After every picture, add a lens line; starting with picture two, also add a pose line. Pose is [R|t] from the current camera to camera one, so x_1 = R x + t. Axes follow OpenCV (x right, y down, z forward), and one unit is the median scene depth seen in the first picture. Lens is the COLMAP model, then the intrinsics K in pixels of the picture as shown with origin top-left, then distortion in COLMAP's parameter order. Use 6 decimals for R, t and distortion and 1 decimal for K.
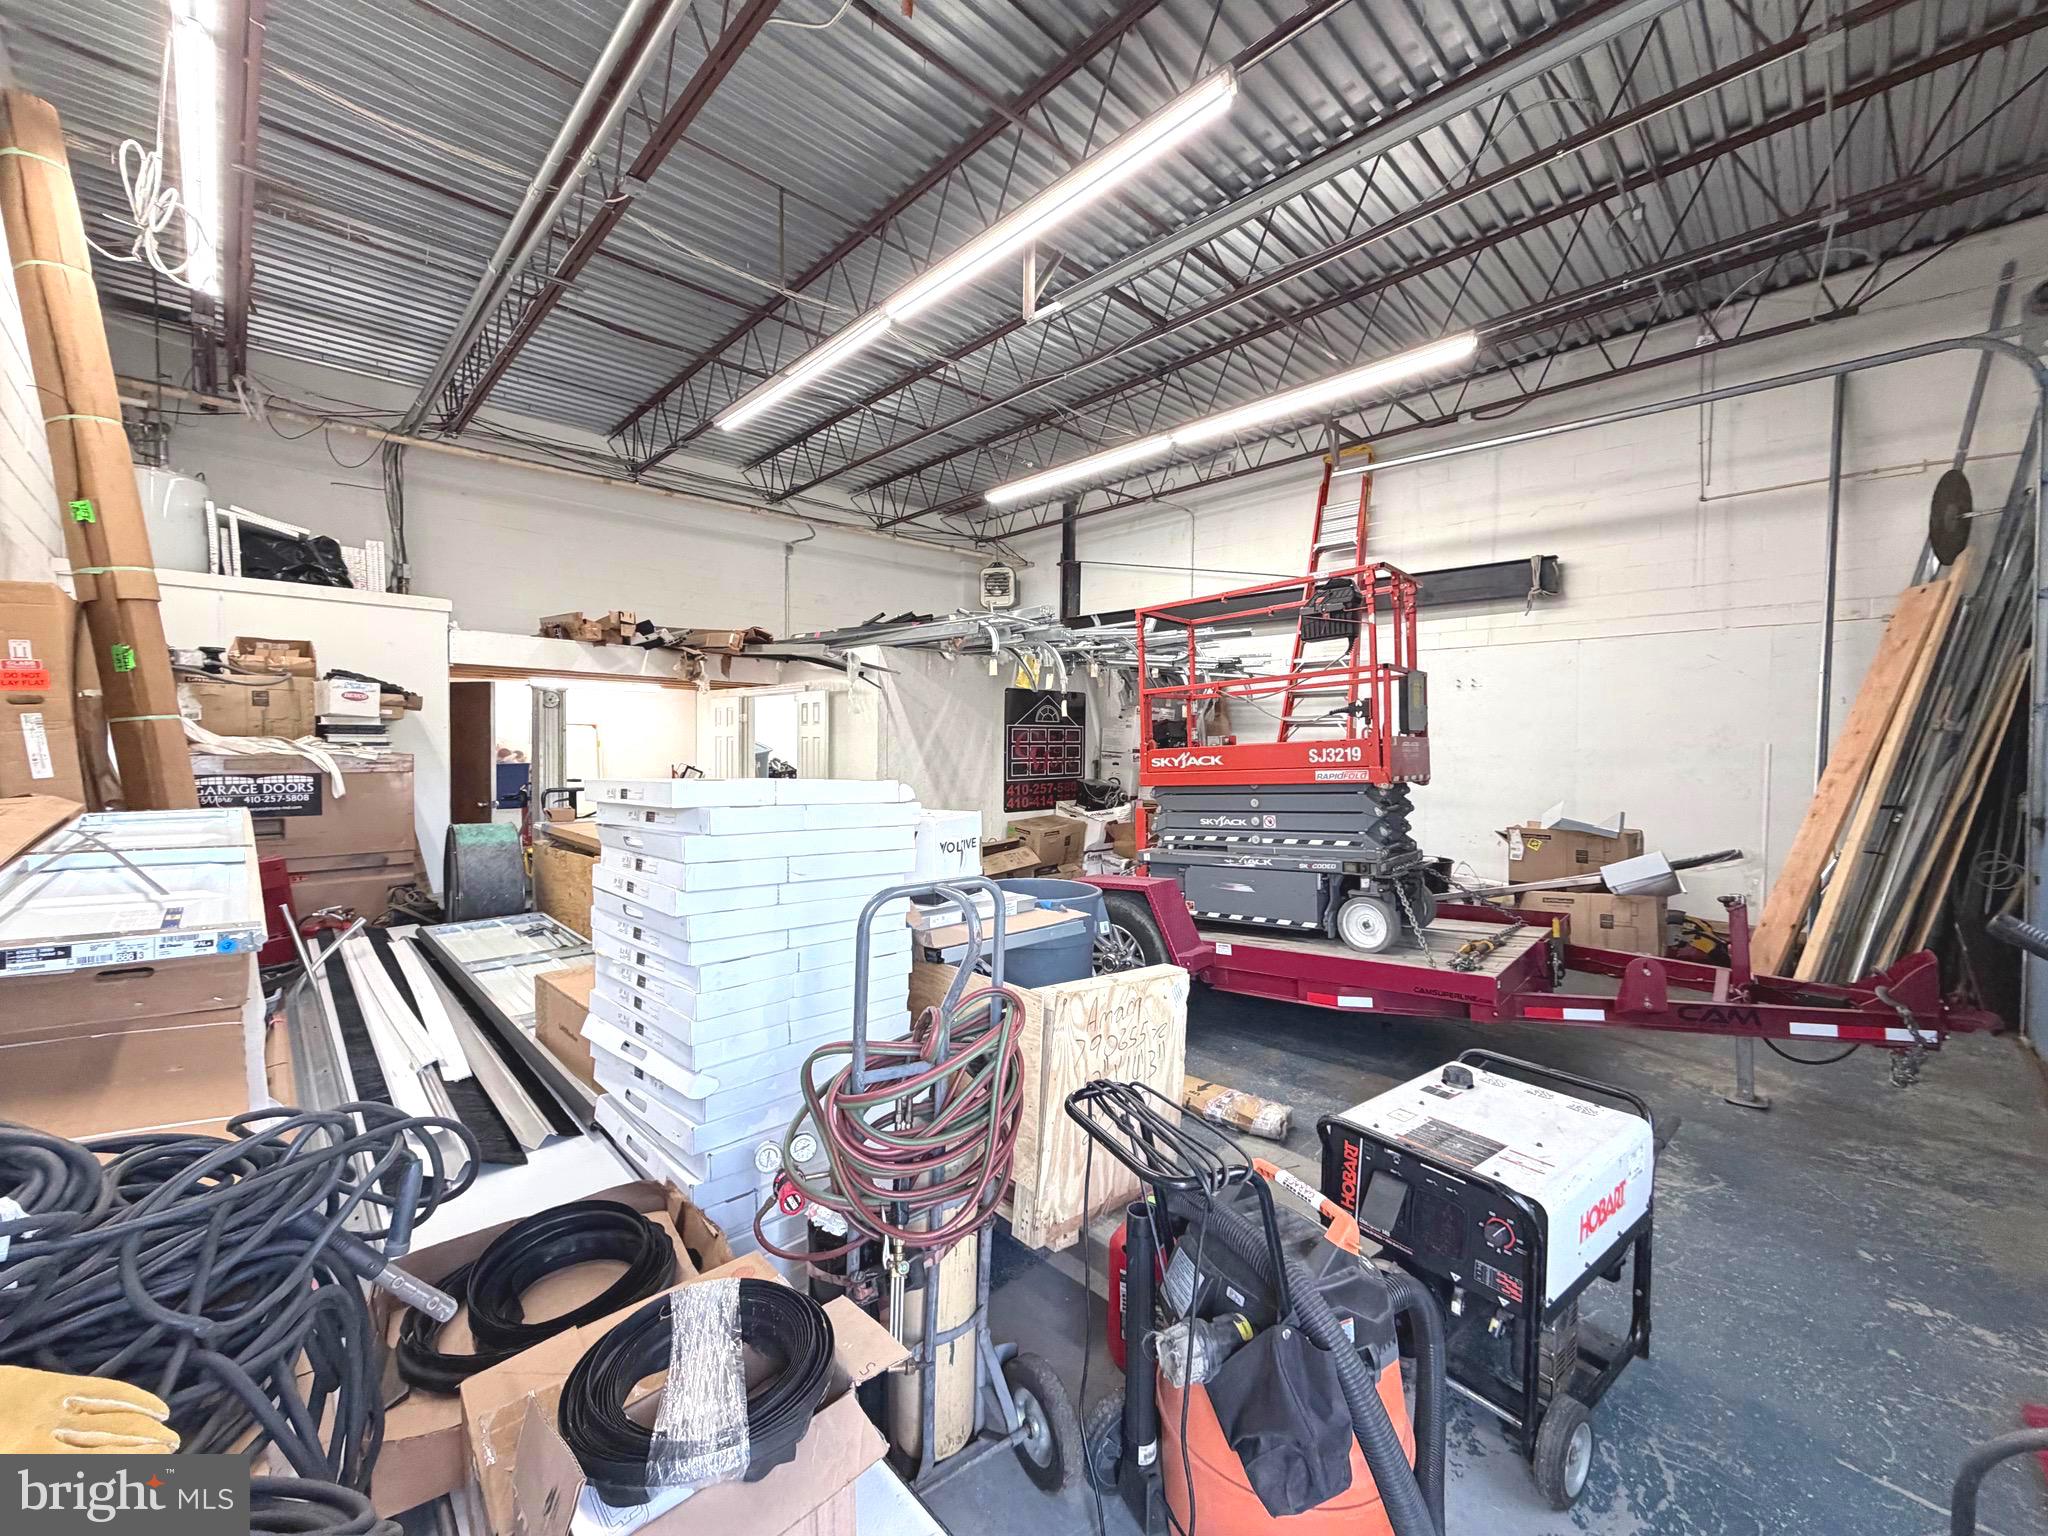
lens RADIAL K [[818.5, 0, 1023.5], [0, 818.5, 769.7], [0, 0, 1]] dist [0.001012, 0.000005]
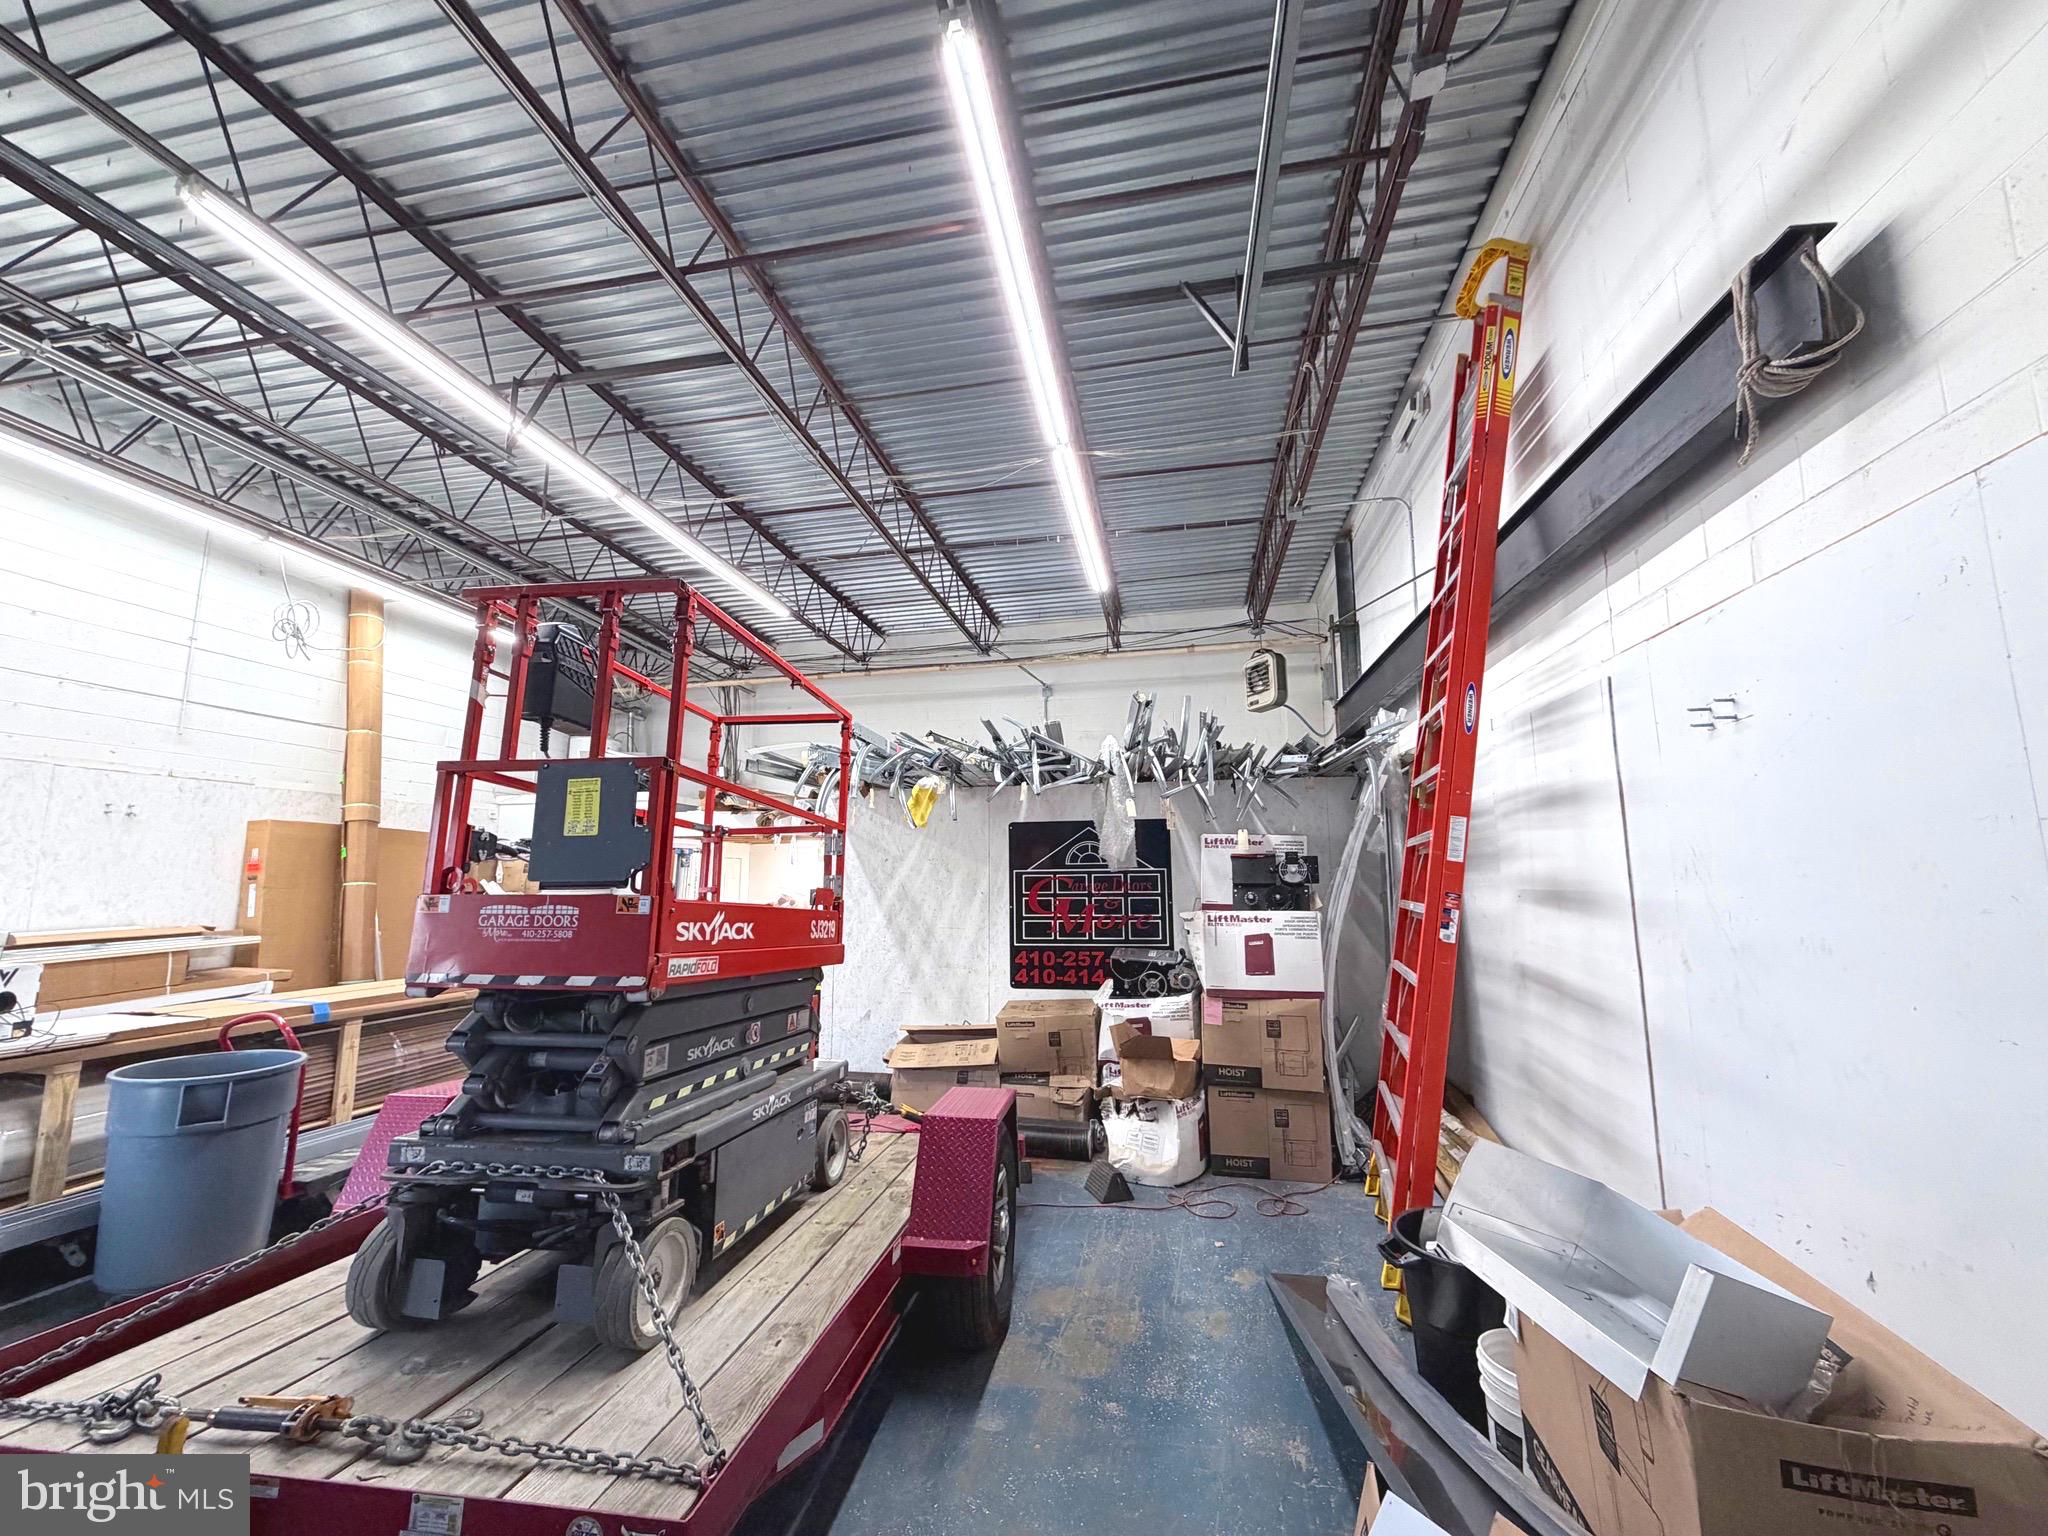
lens RADIAL K [[818.5, 0, 1025.9], [0, 818.5, 769.2], [0, 0, 1]] dist [0.001012, 0.000005]
pose [[0.572348, -0.122074, -0.810873, 0.572515], [-0.016630, 0.986926, -0.160317, -0.023747], [0.819842, 0.105242, 0.562835, 0.524646]]
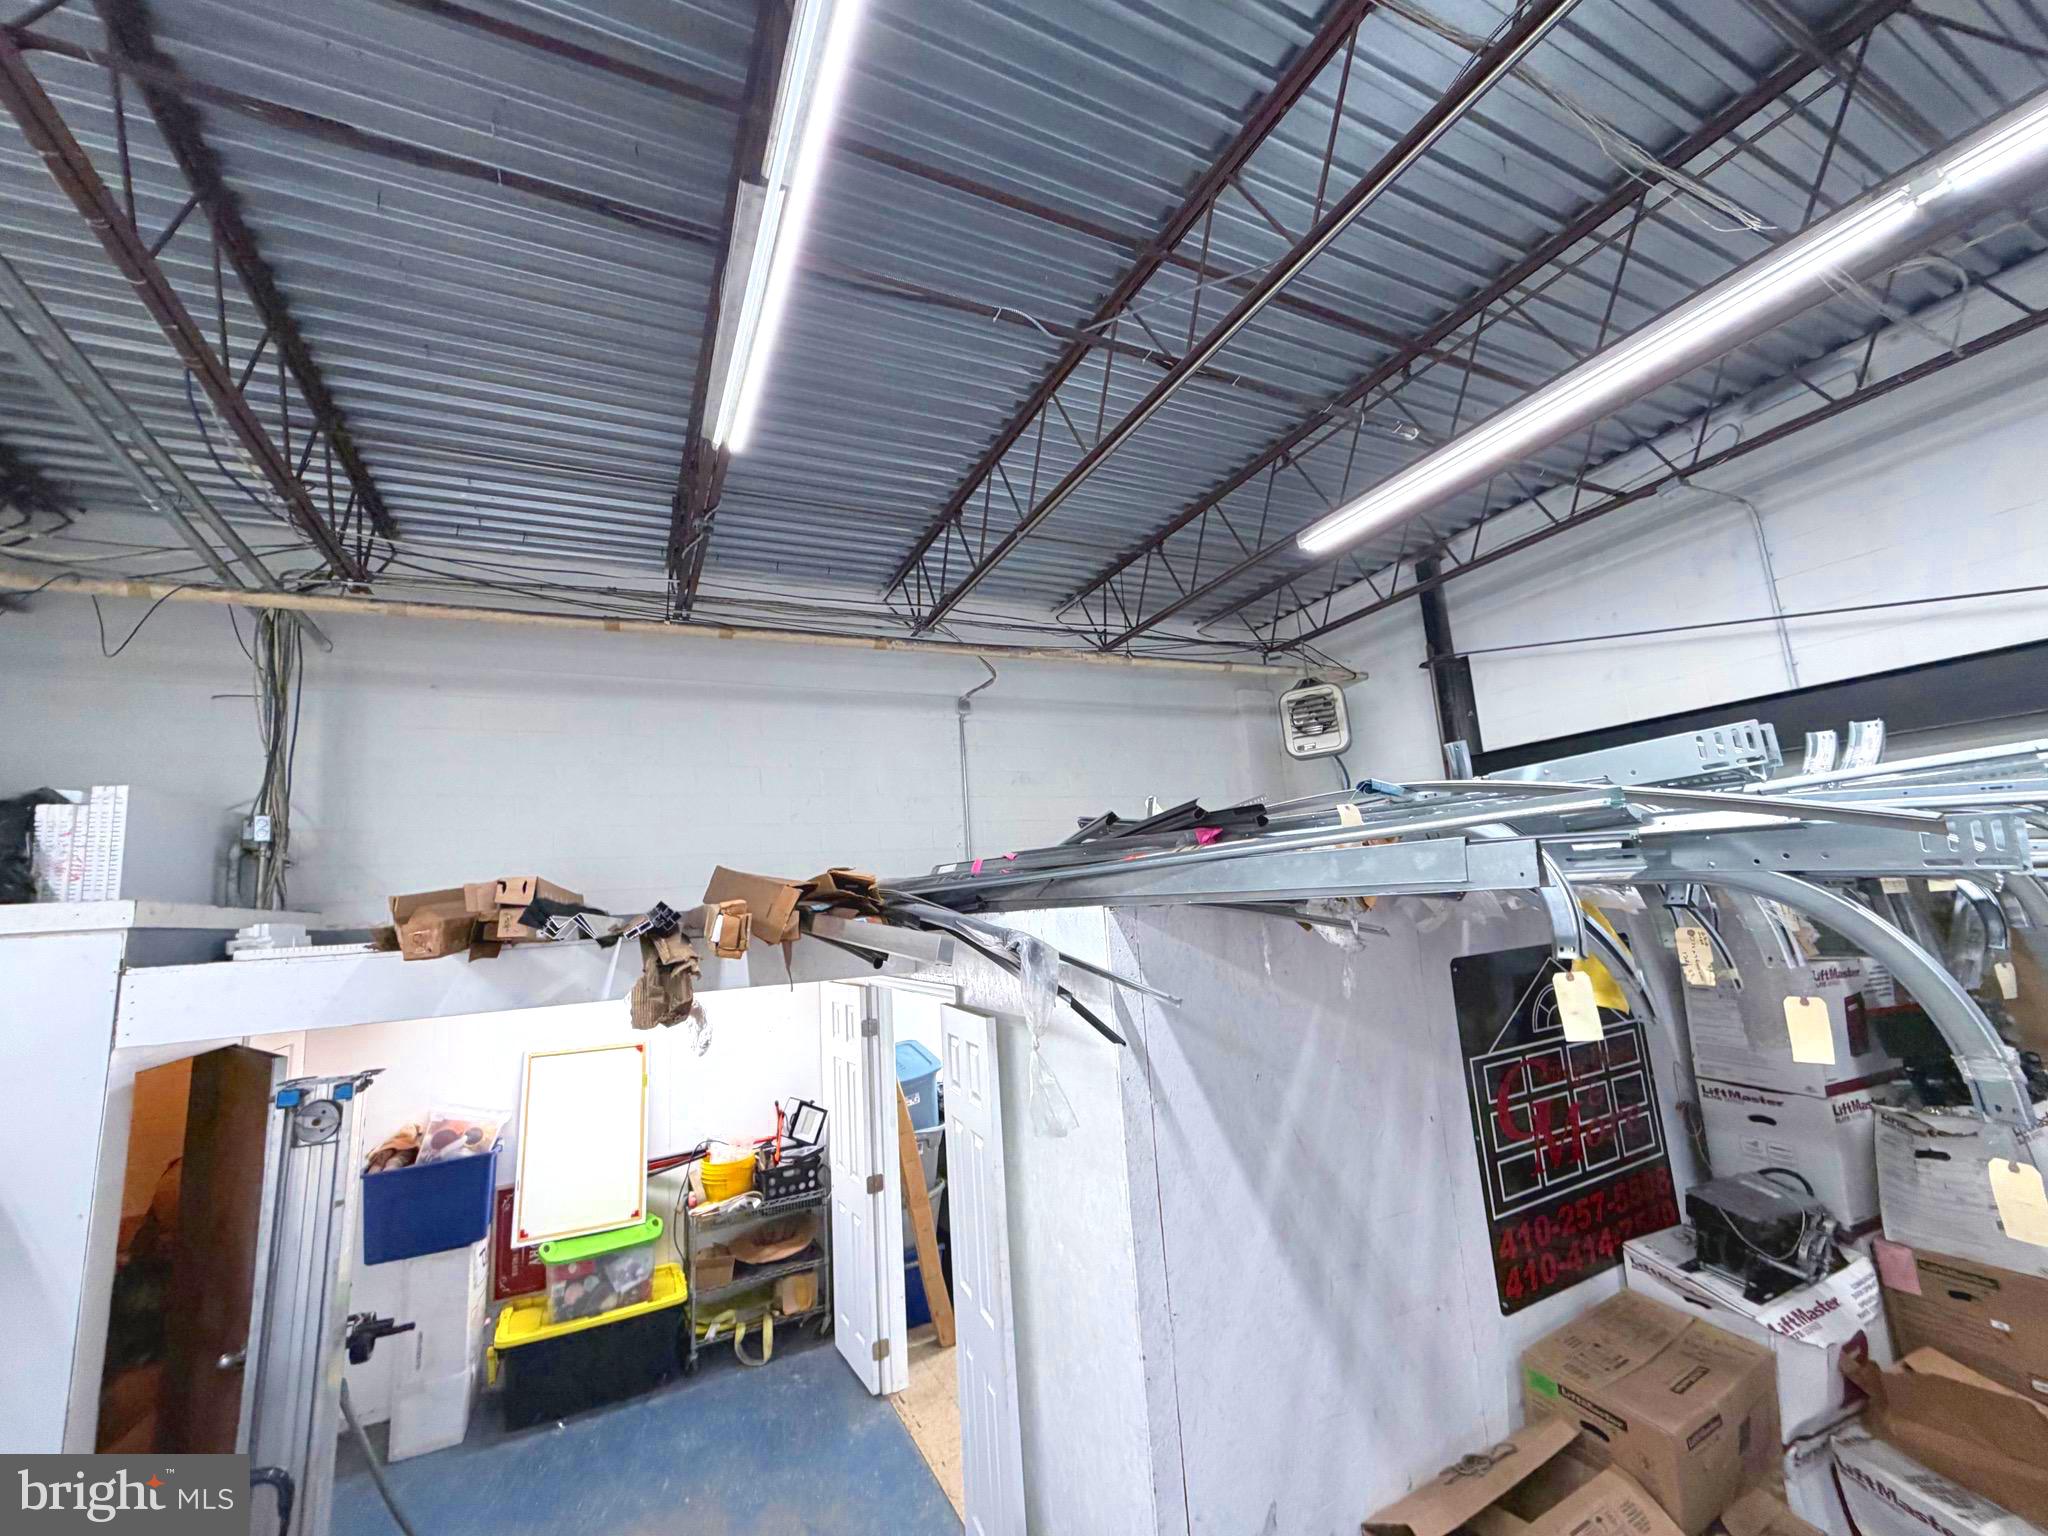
lens RADIAL K [[818.5, 0, 1026.5], [0, 818.5, 755.9], [0, 0, 1]] dist [0.001012, 0.000005]
pose [[0.950596, -0.127129, -0.283207, -0.082046], [0.066488, 0.974507, -0.214278, -0.113467], [0.303228, 0.184862, 0.934815, 0.519664]]
